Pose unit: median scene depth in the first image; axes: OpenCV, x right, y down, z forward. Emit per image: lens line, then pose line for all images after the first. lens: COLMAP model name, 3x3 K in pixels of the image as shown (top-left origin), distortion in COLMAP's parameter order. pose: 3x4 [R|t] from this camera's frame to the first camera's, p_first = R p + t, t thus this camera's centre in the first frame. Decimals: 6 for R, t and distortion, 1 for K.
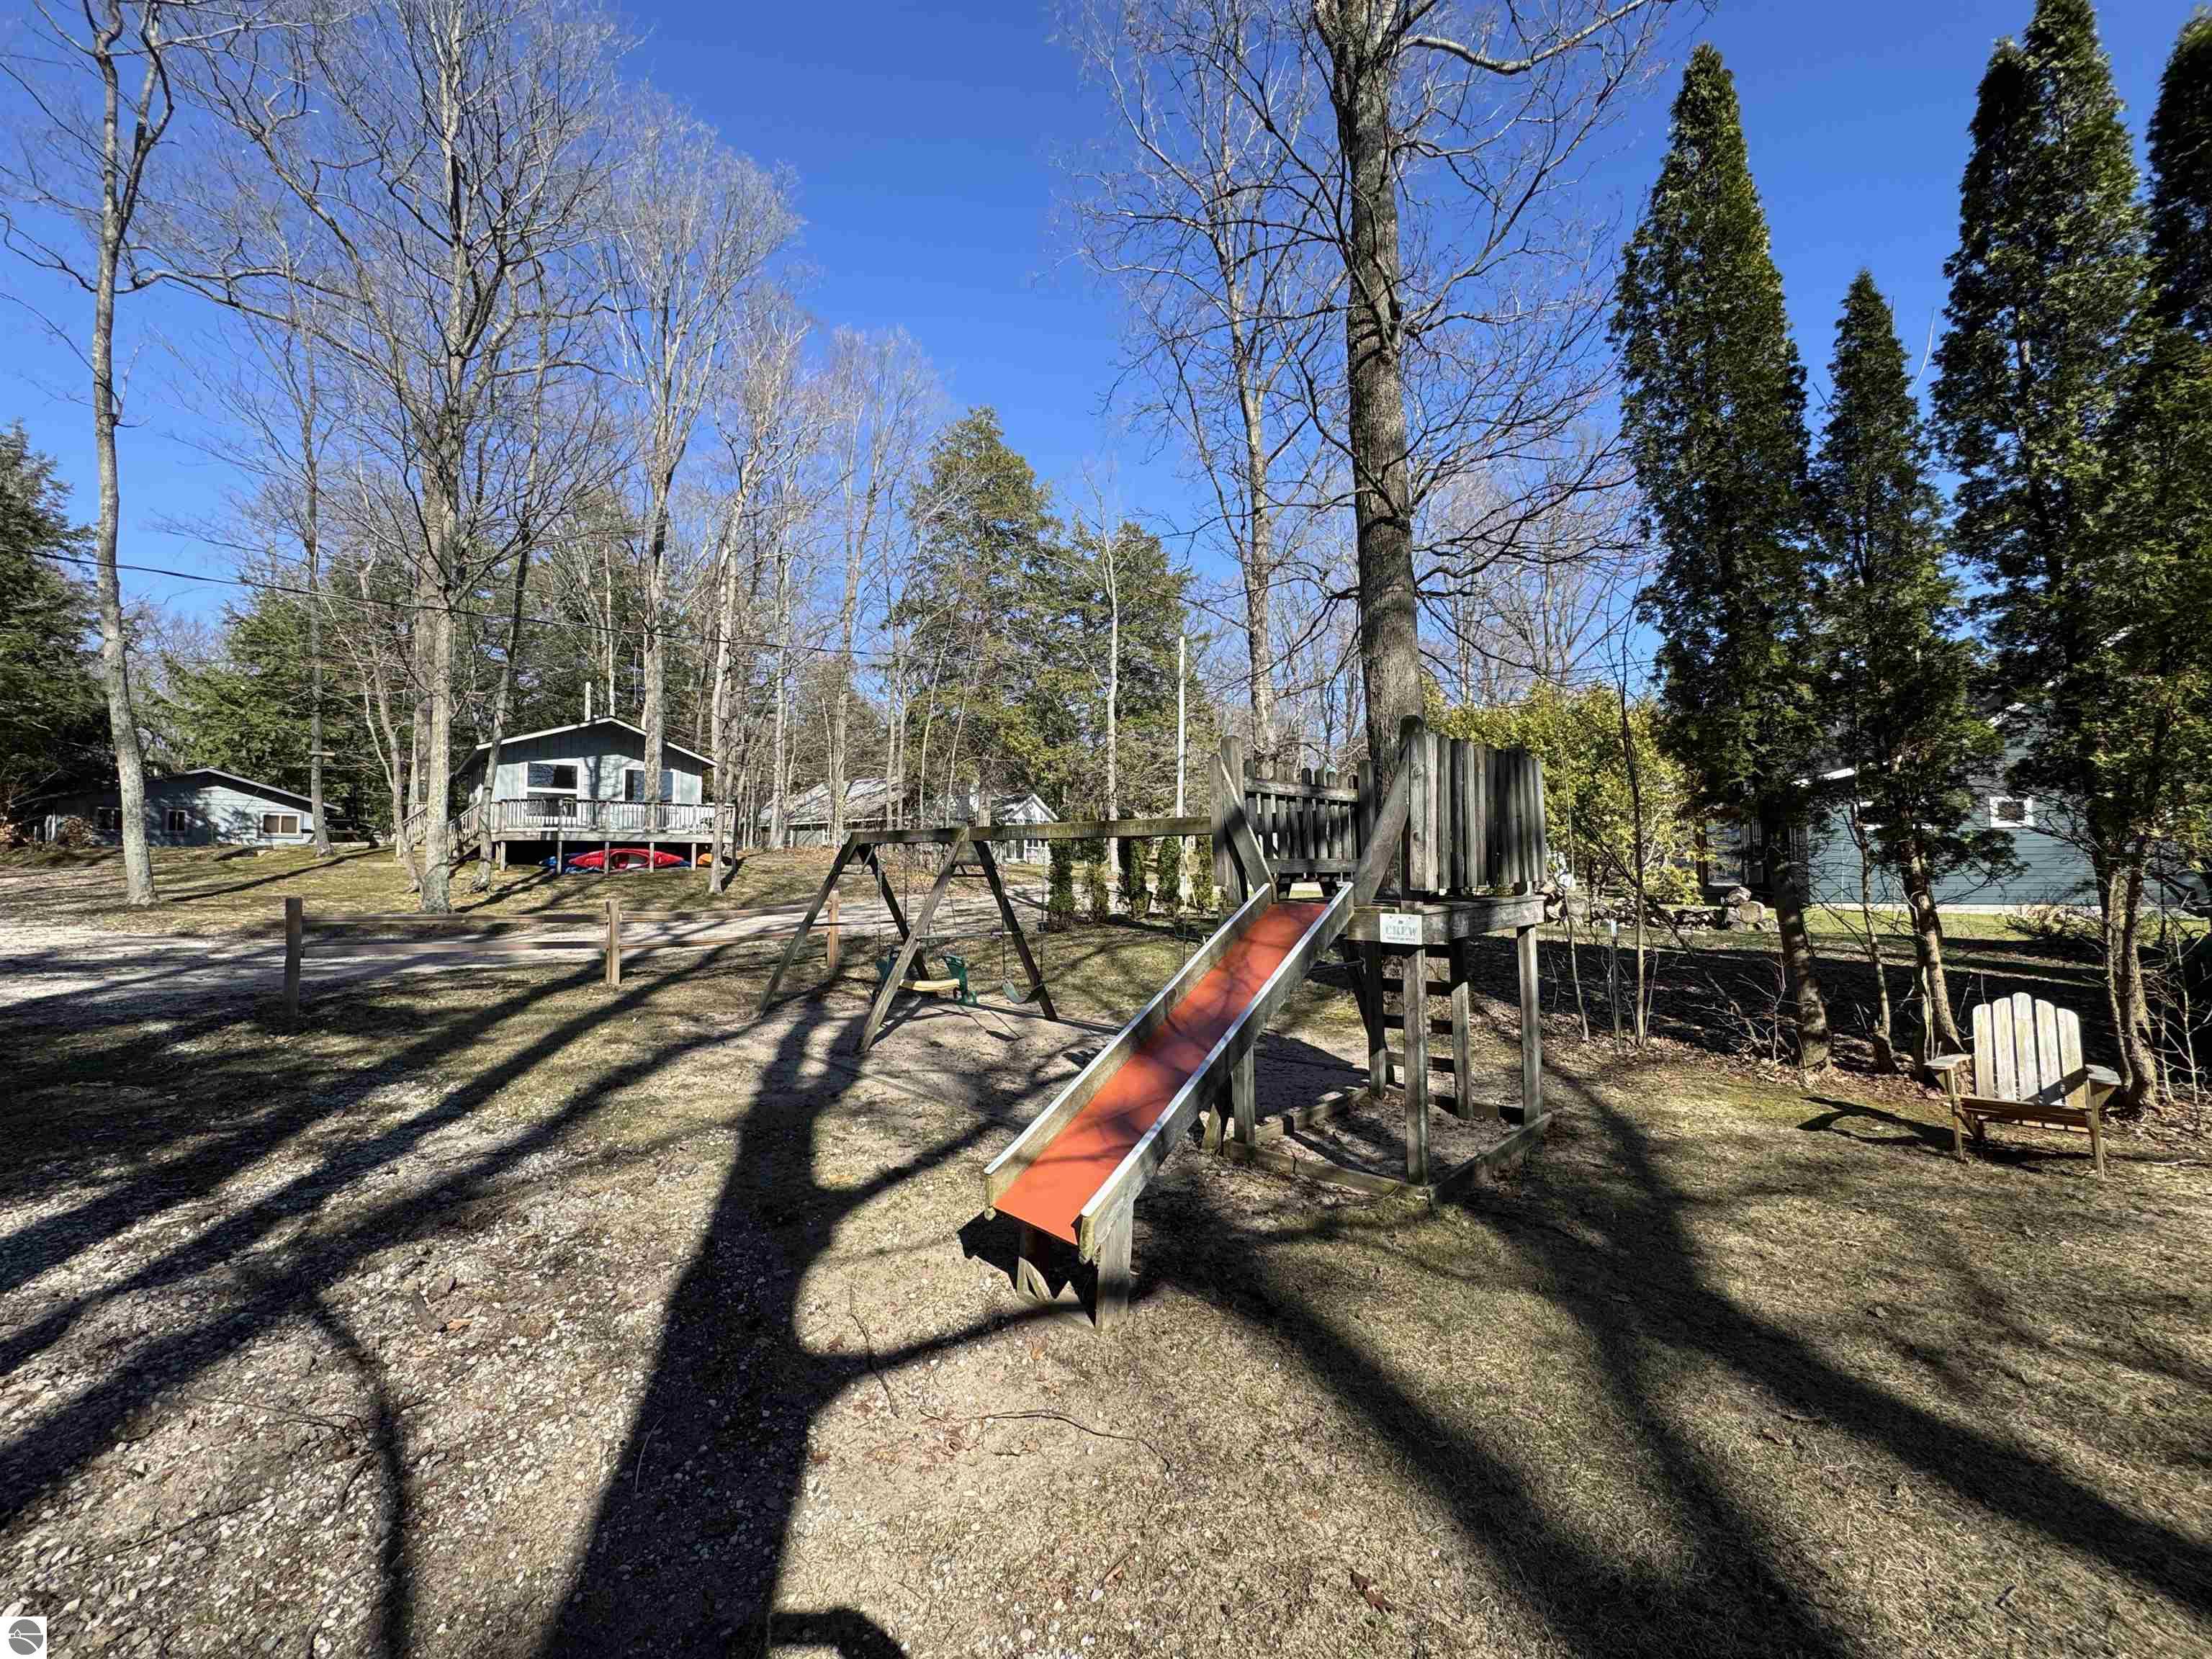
lens RADIAL K [[884.8, 0, 1104.8], [0, 884.8, 827.4], [0, 0, 1]] dist [-0.001848, 0.000093]
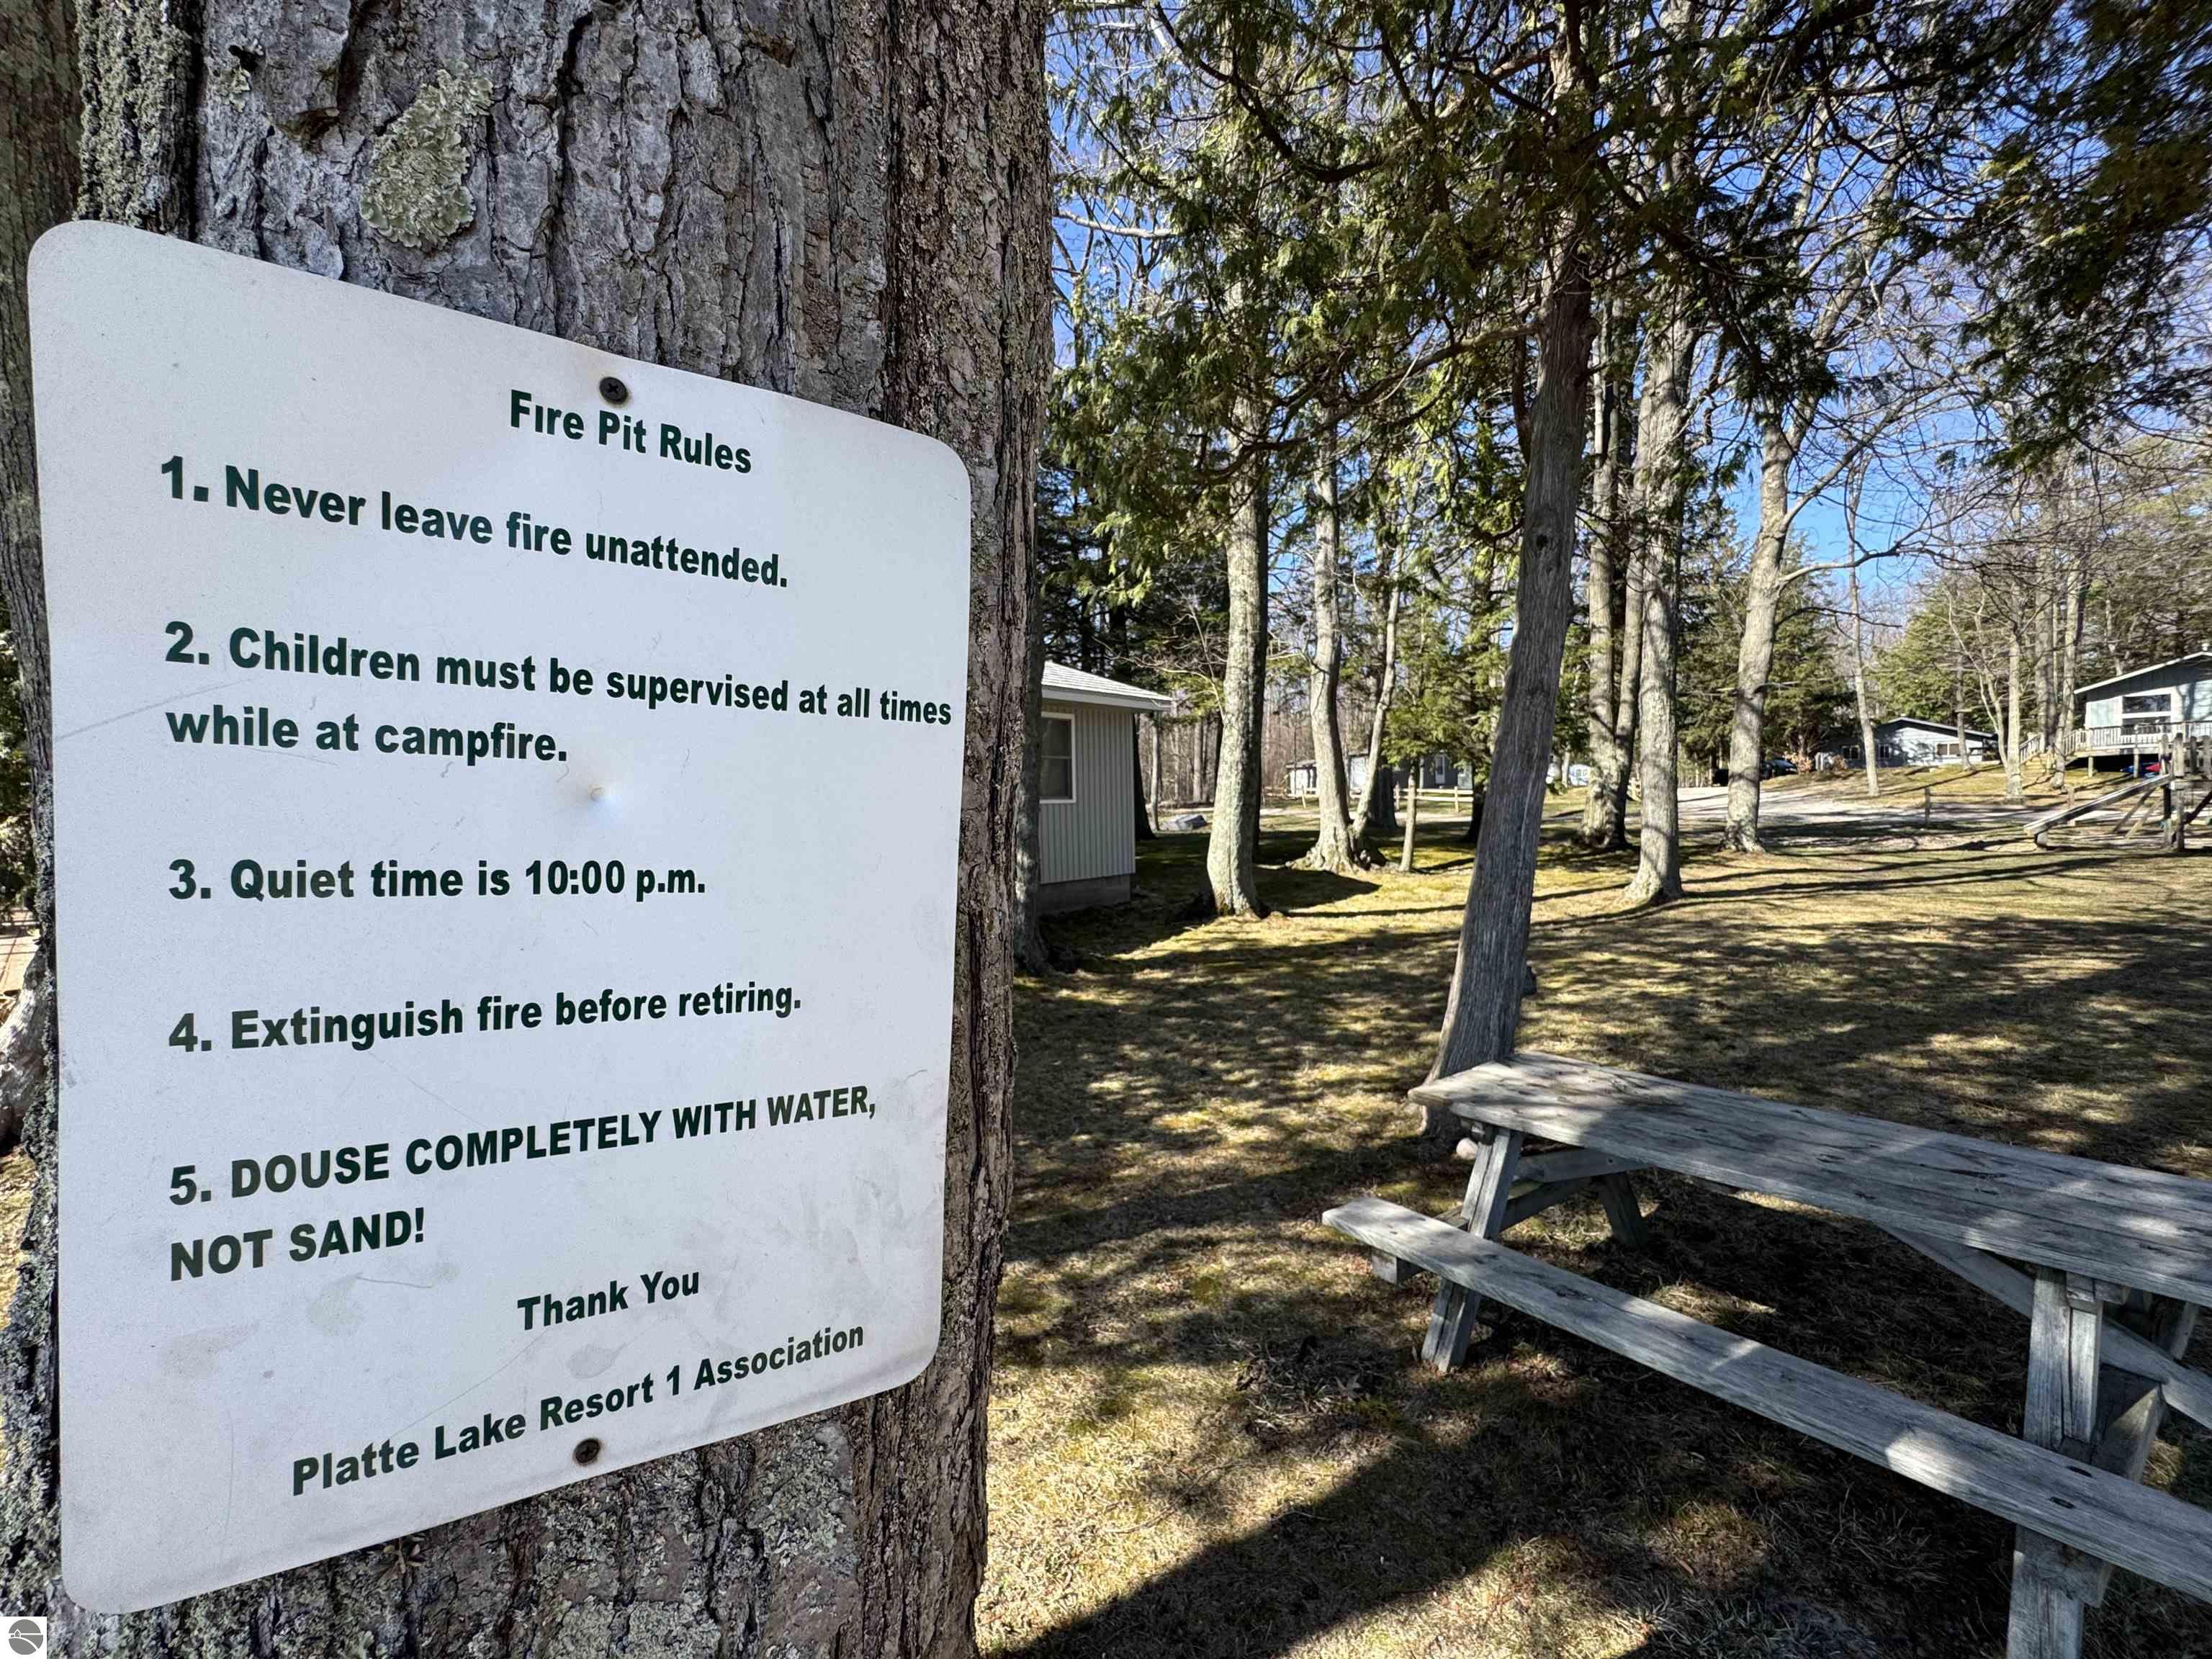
lens RADIAL K [[884.8, 0, 1102.2], [0, 884.8, 835.5], [0, 0, 1]] dist [-0.001848, 0.000093]
pose [[0.041377, 0.036778, -0.998466, 0.635042], [0.070920, 0.996694, 0.039652, -0.025133], [0.996623, -0.072452, 0.038632, -0.621263]]
